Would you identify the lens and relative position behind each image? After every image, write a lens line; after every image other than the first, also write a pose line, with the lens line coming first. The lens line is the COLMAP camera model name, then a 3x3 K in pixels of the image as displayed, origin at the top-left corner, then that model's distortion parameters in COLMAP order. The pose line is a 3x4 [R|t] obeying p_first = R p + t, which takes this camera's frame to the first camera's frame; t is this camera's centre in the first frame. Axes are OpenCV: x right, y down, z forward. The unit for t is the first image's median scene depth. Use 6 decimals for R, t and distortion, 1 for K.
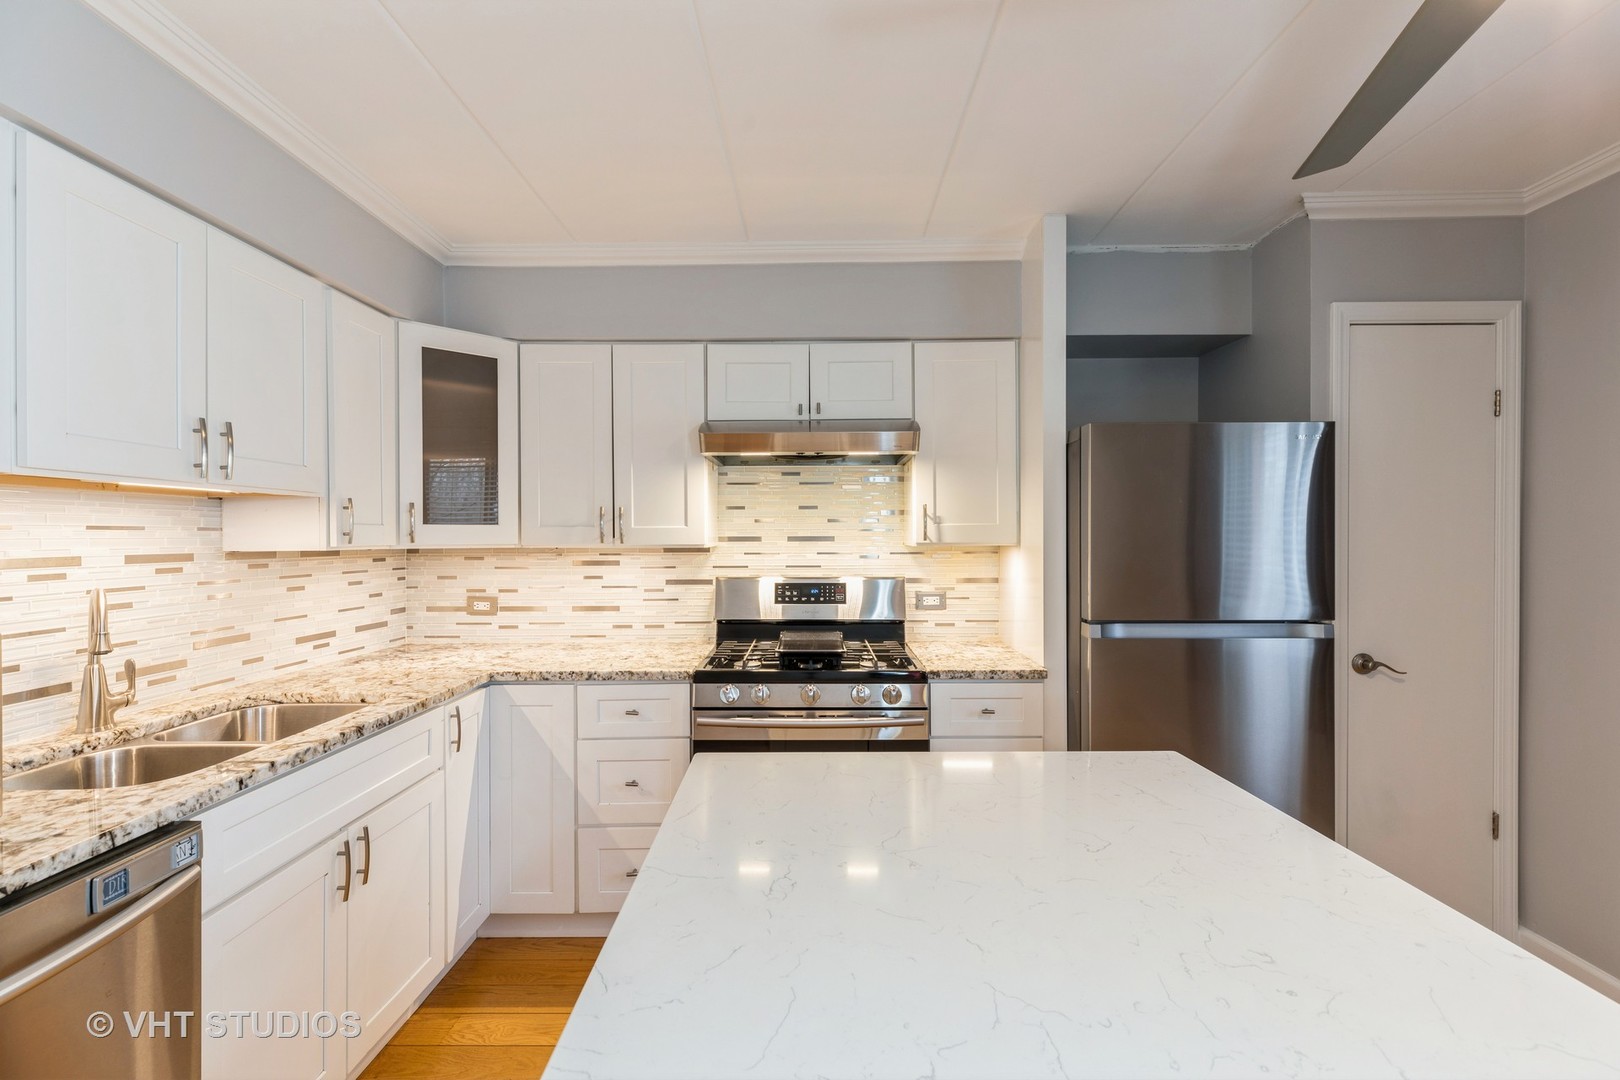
lens RADIAL K [[719.2, 0, 811.9], [0, 719.2, 537.4], [0, 0, 1]] dist [0.003241, 0.000051]
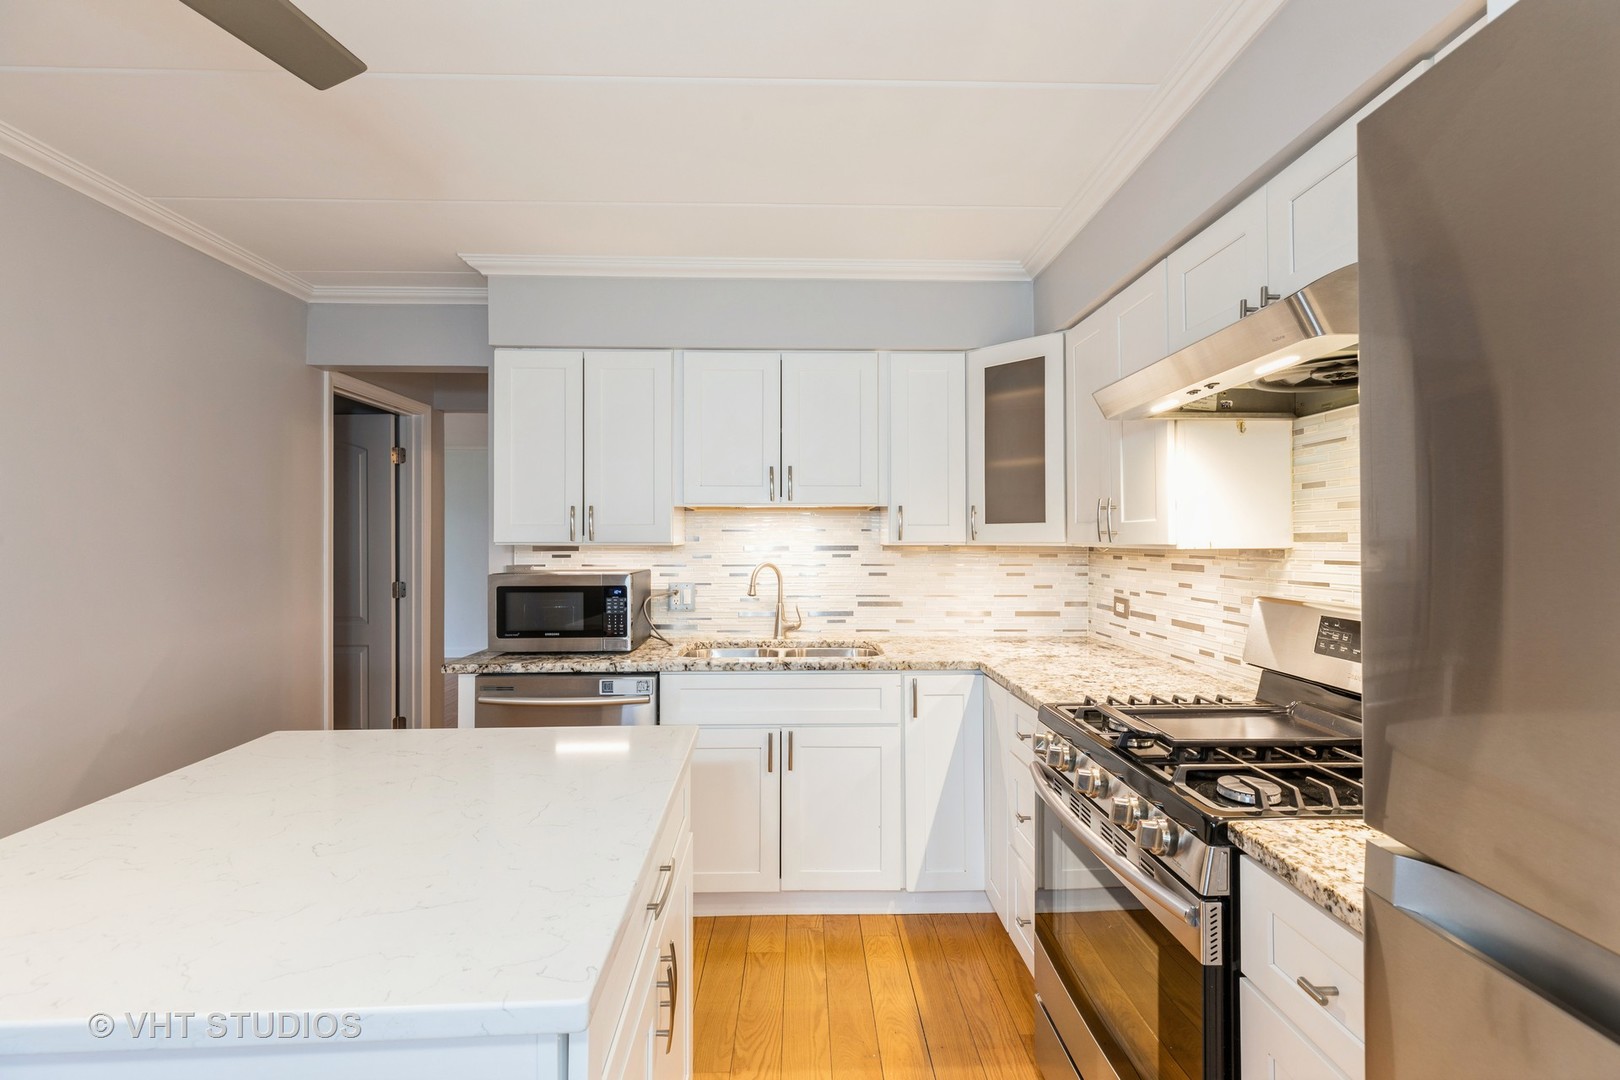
lens RADIAL K [[722.9, 0, 811.0], [0, 722.9, 533.4], [0, 0, 1]] dist [0.003861, 0.000313]
pose [[0.028137, -0.005070, -0.999591, 0.548211], [-0.000898, 0.999987, -0.005097, 0.002785], [0.999604, 0.001041, 0.028132, 0.639628]]
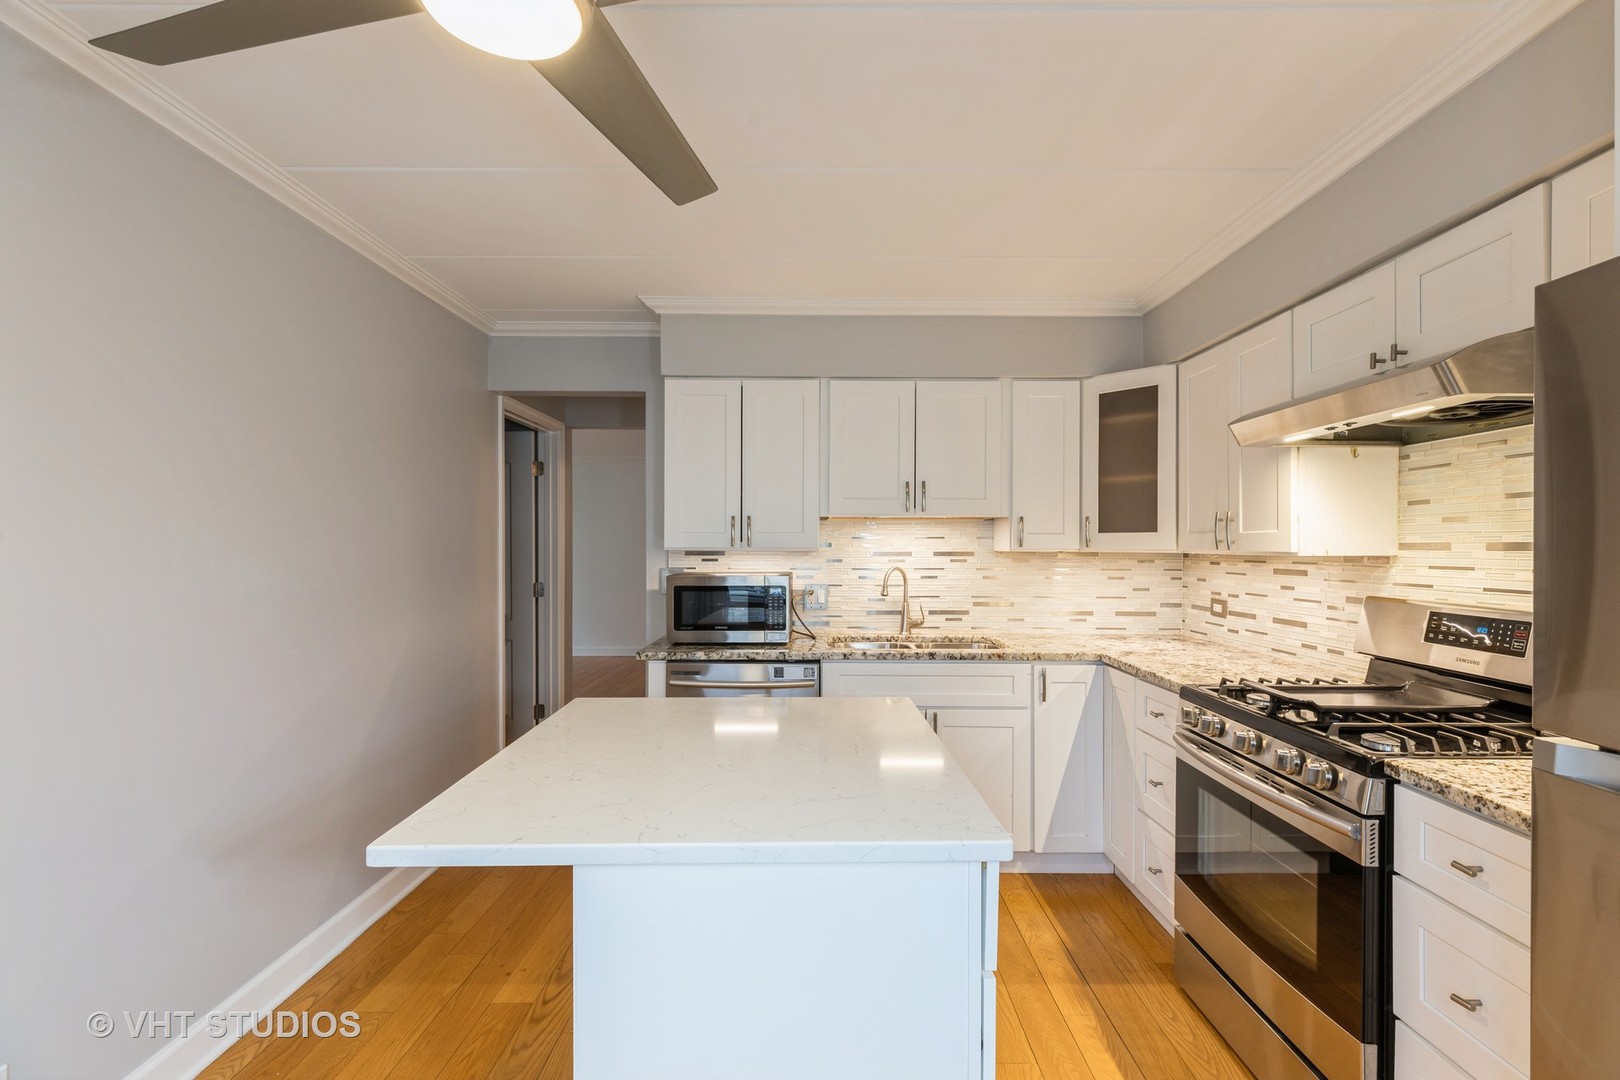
lens RADIAL K [[725.2, 0, 813.4], [0, 725.2, 546.8], [0, 0, 1]] dist [0.003694, 0.000487]
pose [[0.001578, 0.005771, -0.999982, 0.692684], [-0.004701, 0.999972, 0.005764, 0.001482], [0.999988, 0.004692, 0.001605, 0.453435]]
